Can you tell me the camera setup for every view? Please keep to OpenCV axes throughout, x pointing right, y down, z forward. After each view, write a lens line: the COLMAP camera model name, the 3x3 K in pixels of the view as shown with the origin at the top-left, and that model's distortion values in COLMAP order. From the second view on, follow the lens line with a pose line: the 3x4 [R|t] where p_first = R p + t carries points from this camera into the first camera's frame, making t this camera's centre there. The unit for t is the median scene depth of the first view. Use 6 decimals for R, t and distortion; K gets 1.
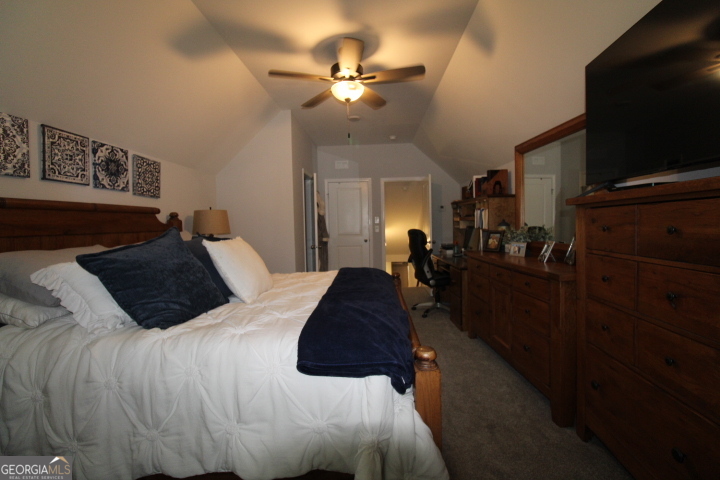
lens RADIAL K [[341.1, 0, 360.0], [0, 341.1, 240.0], [0, 0, 1]] dist [-0.000389, -0.000294]
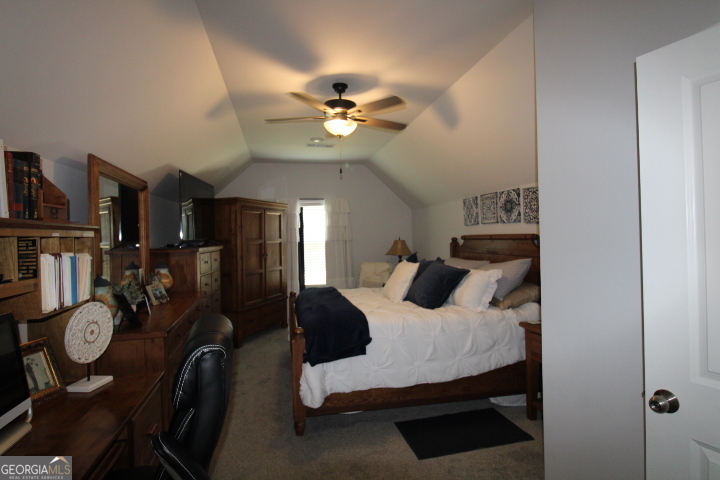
lens RADIAL K [[383.7, 0, 360.0], [0, 383.7, 240.0], [0, 0, 1]] dist [-0.000081, -0.000010]
pose [[-0.959980, 0.027756, -0.278689, 0.252655], [0.013395, 0.998488, 0.053304, -0.167975], [0.279748, 0.047438, -0.958901, 2.278726]]
